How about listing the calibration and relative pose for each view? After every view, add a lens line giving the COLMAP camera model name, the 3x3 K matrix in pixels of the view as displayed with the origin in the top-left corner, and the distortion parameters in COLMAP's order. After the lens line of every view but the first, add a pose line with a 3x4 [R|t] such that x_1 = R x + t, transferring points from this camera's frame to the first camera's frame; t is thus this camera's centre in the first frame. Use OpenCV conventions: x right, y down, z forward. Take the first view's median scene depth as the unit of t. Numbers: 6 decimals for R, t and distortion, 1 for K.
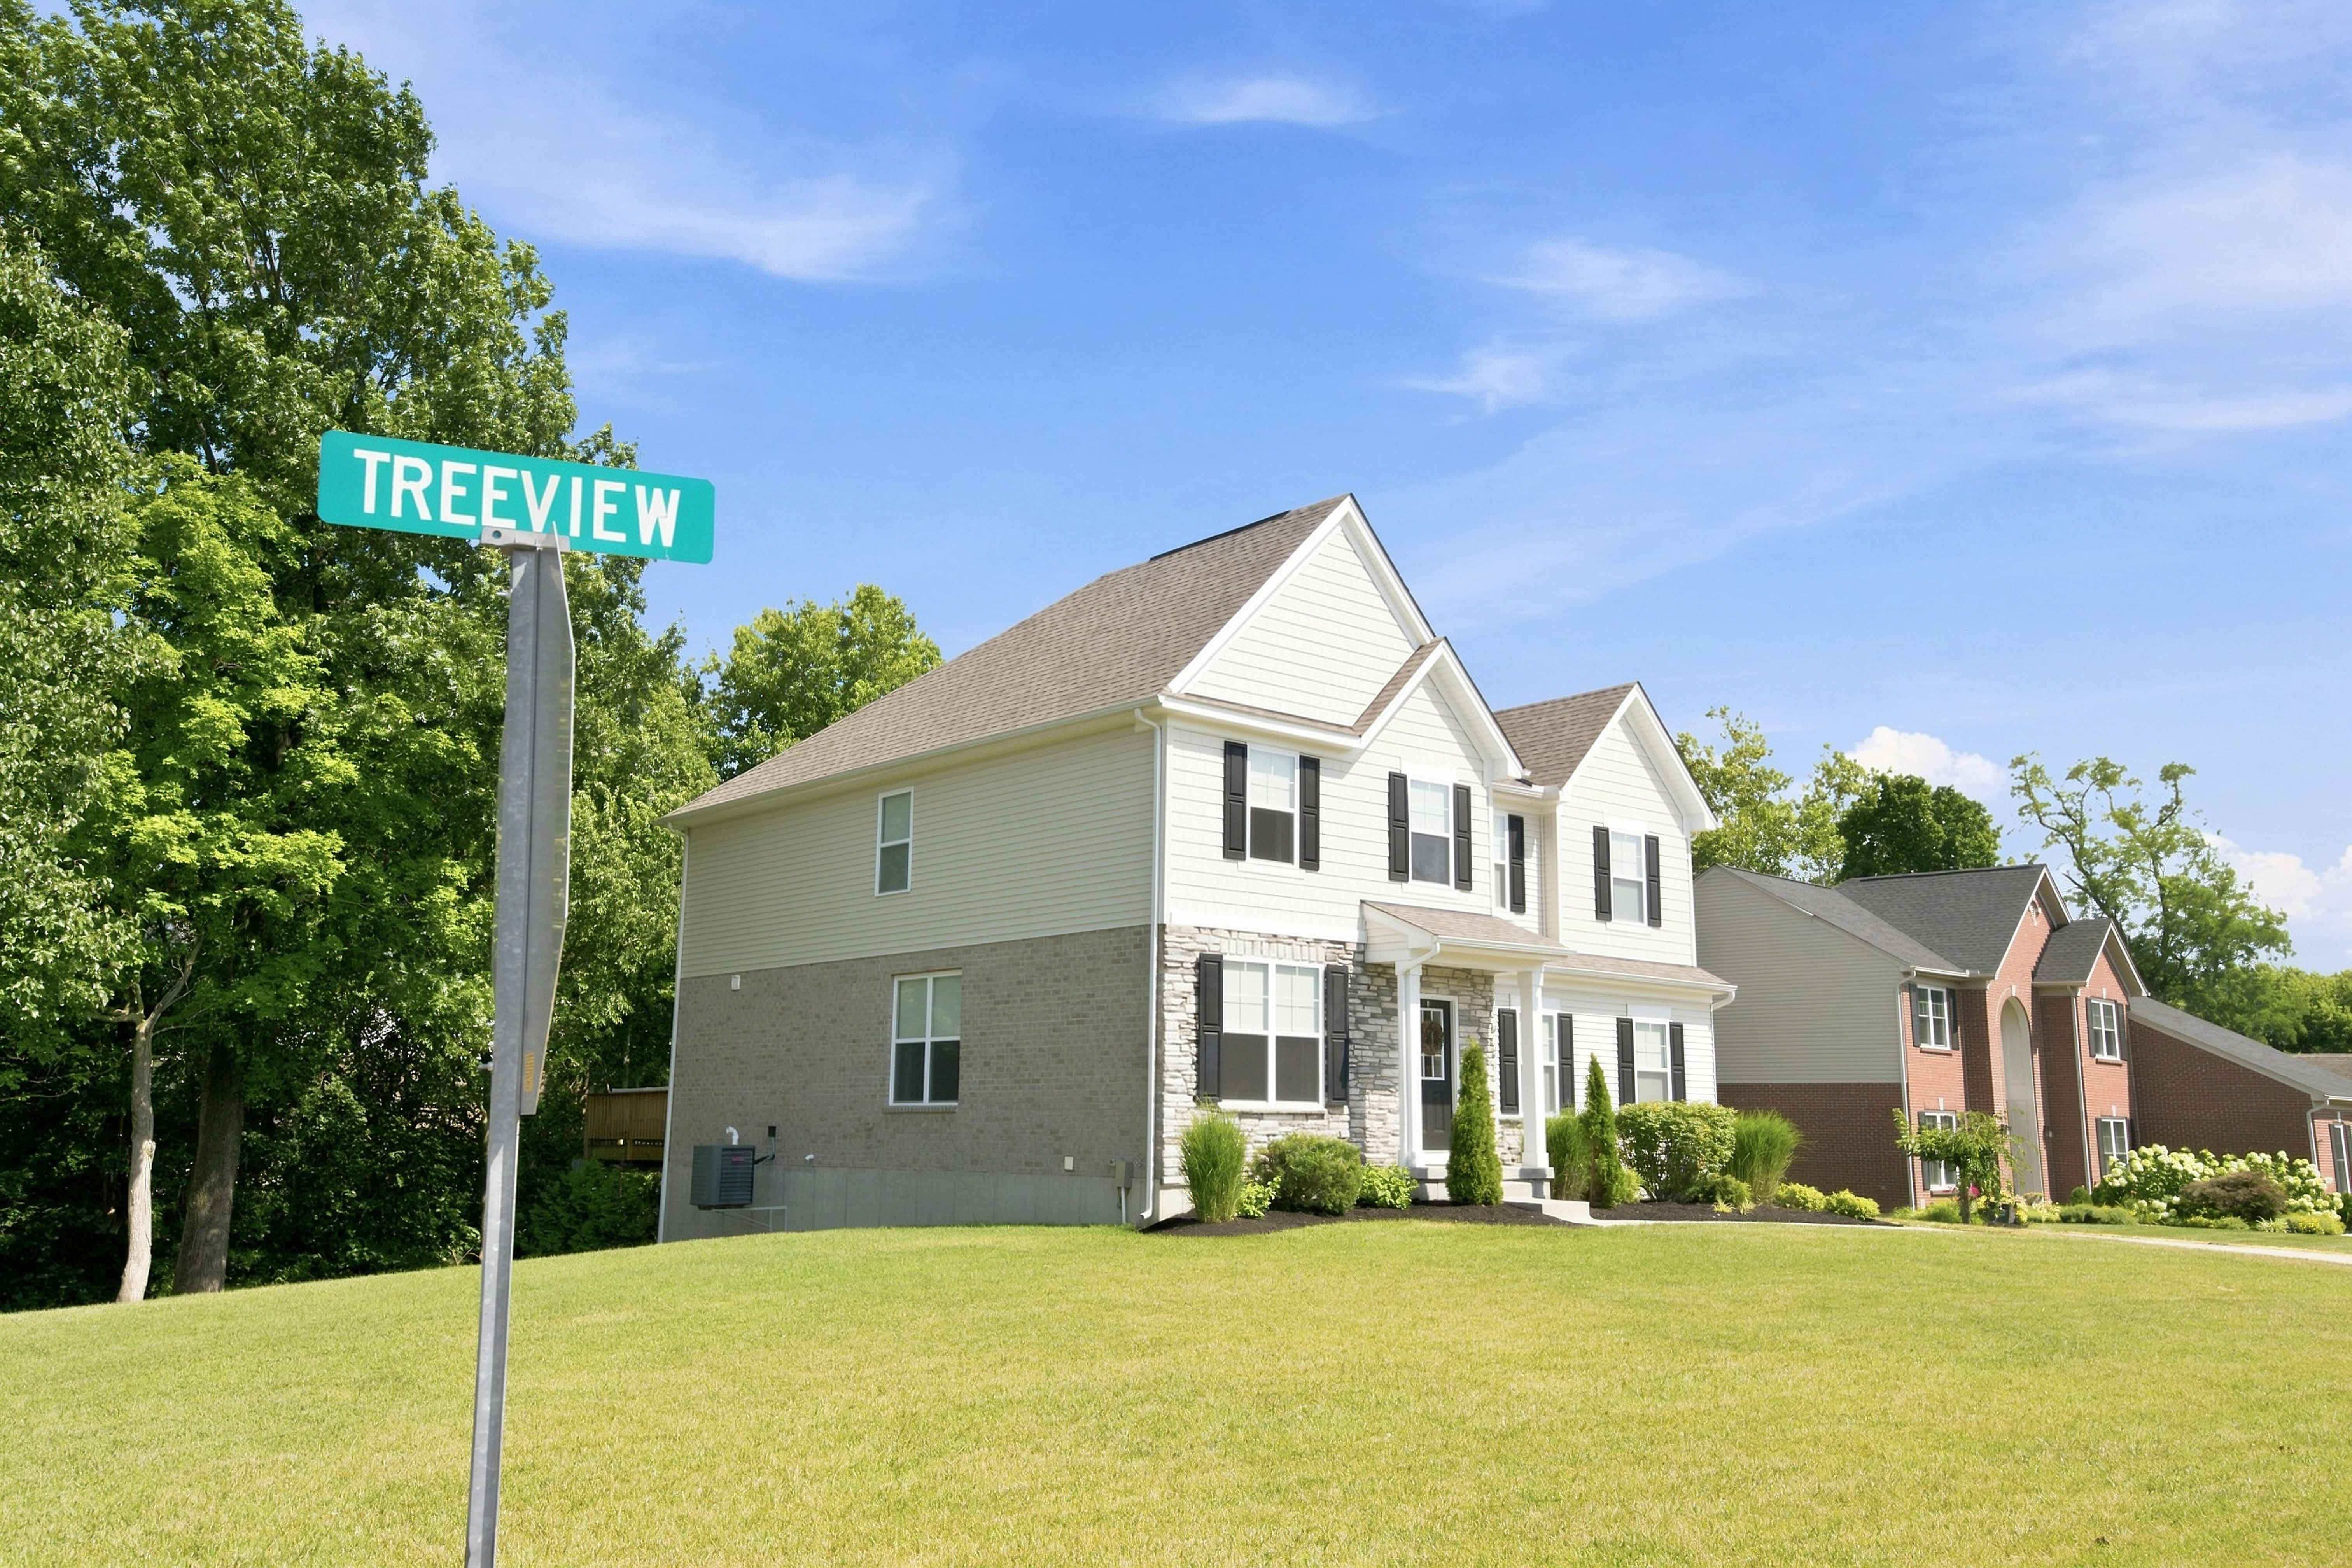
lens RADIAL K [[2018.4, 0, 1176.1], [0, 2018.4, 784.7], [0, 0, 1]] dist [0.000644, 0.000065]
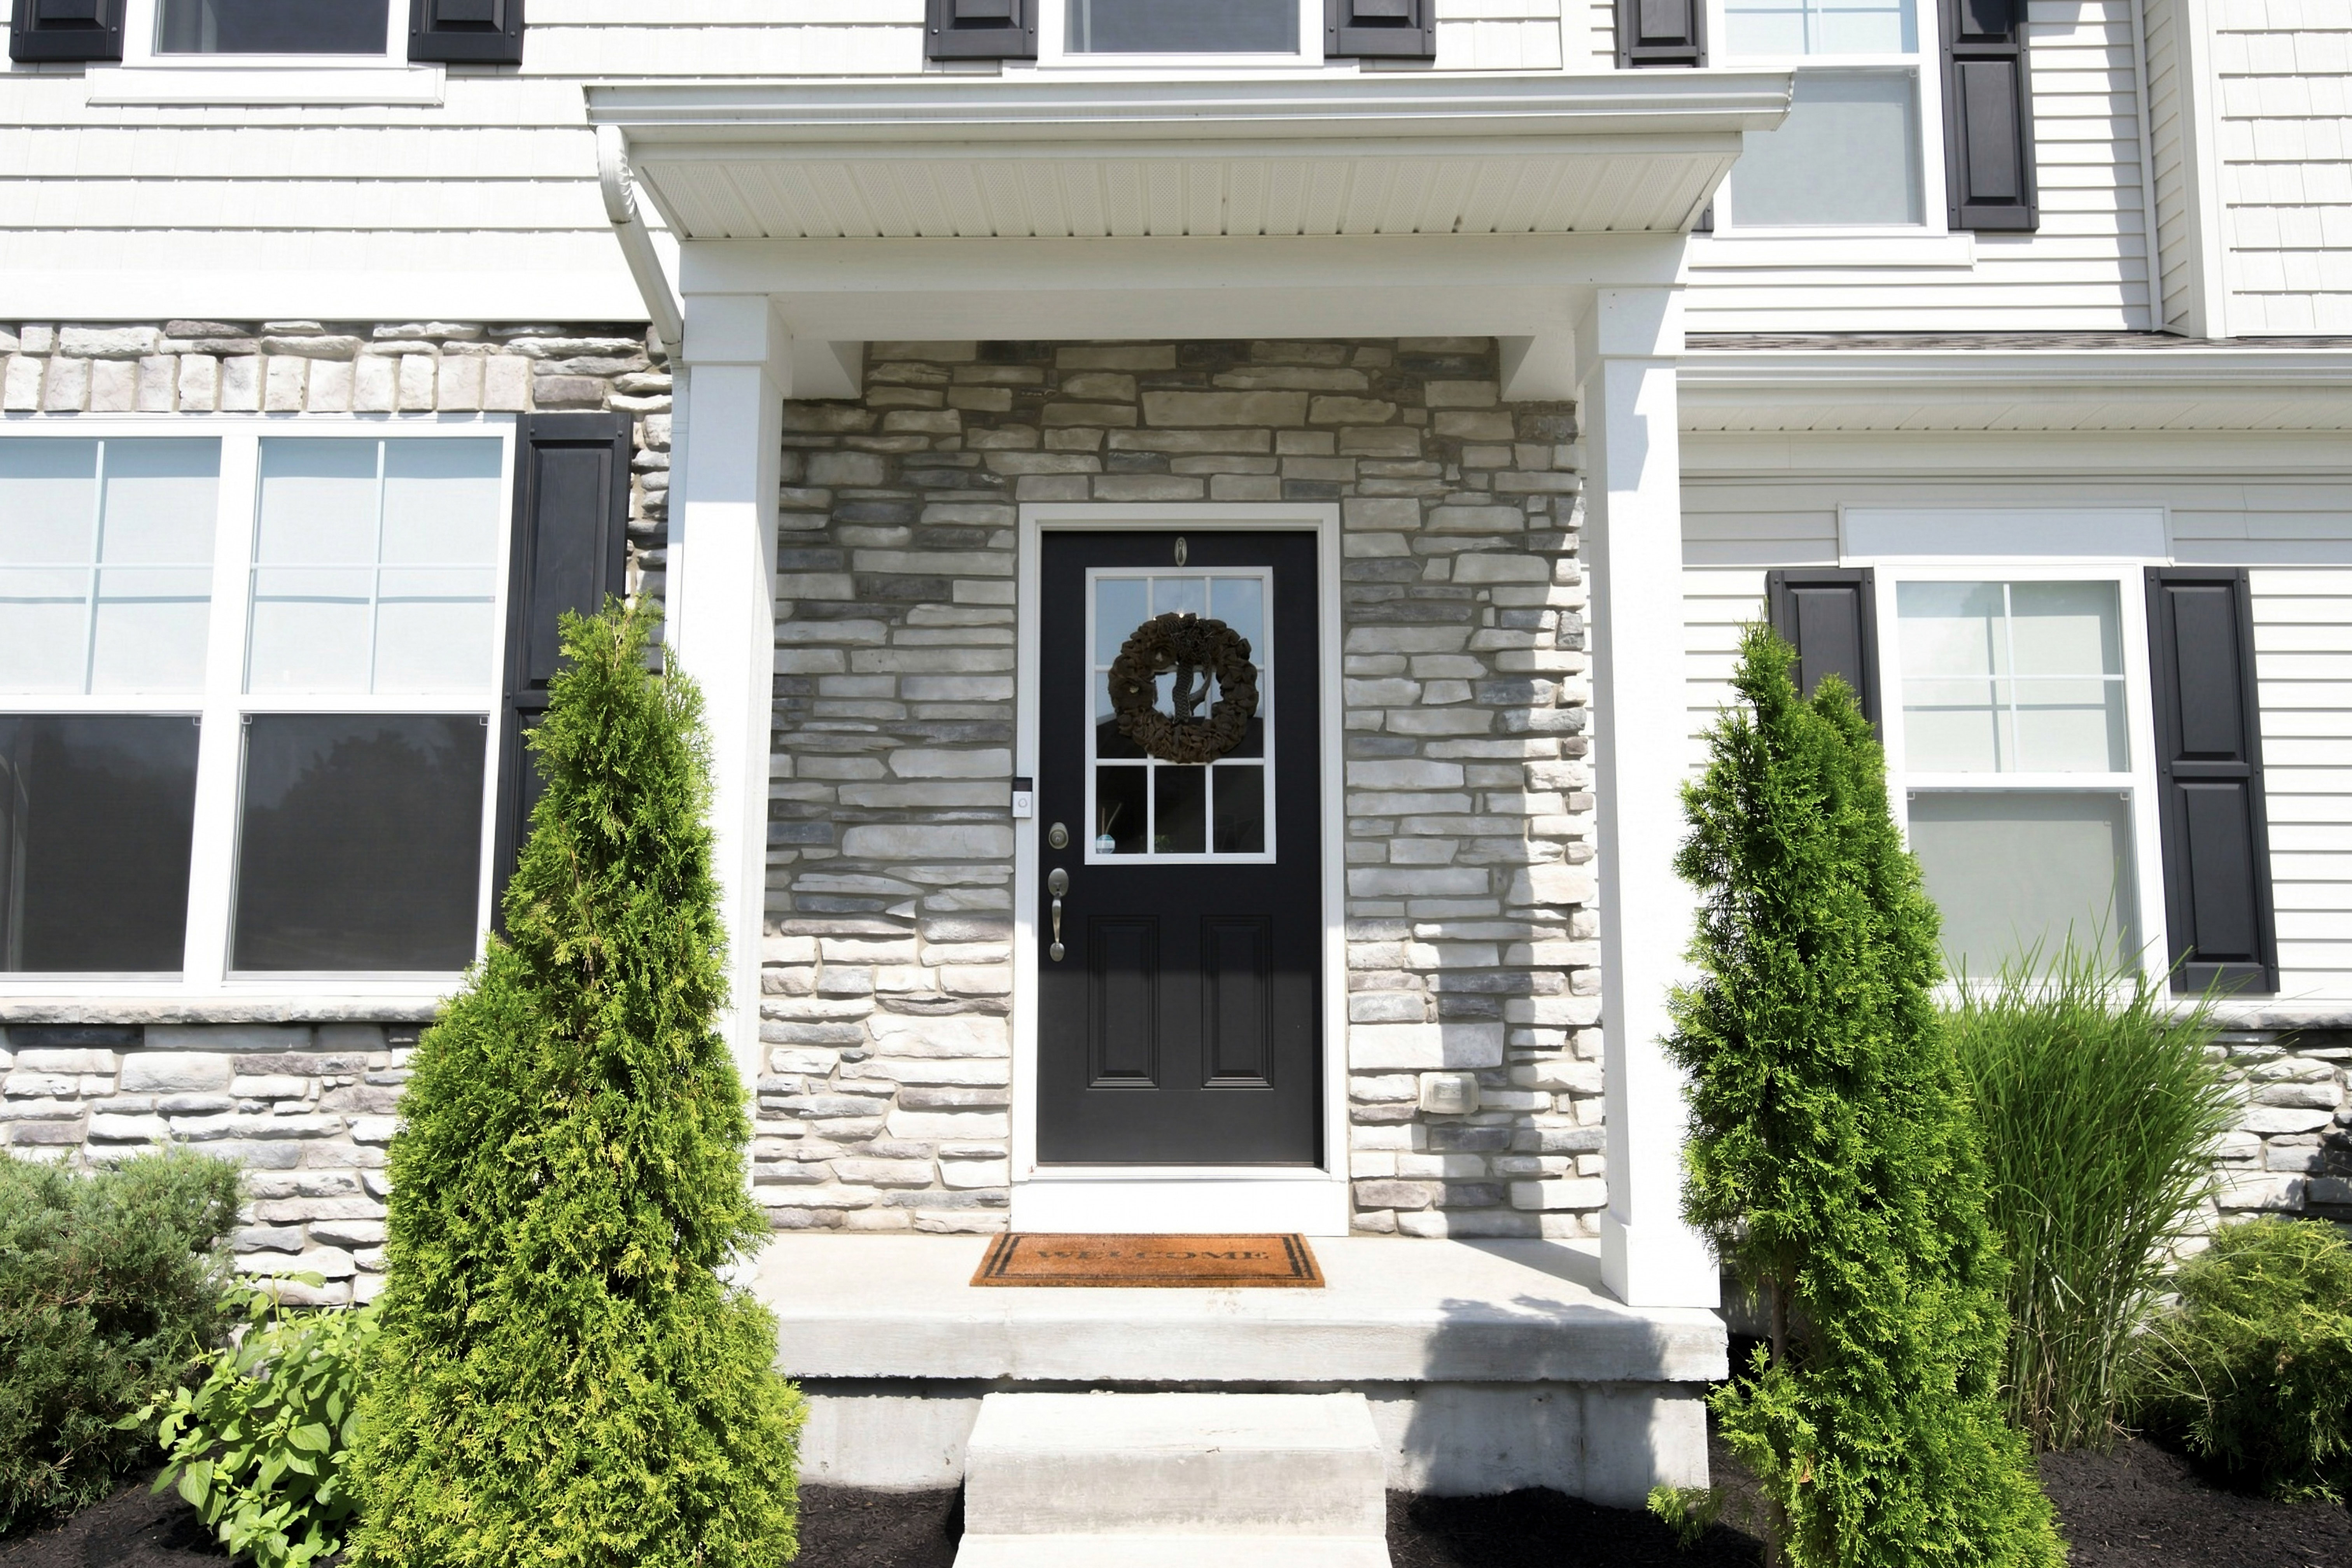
lens RADIAL K [[1476.5, 0, 1175.9], [0, 1476.5, 784.8], [0, 0, 1]] dist [0.001830, -0.000253]
pose [[0.750812, -0.074620, -0.656287, 0.250356], [0.120531, 0.992393, 0.025056, 0.139199], [0.649425, -0.097915, 0.754095, 0.914518]]
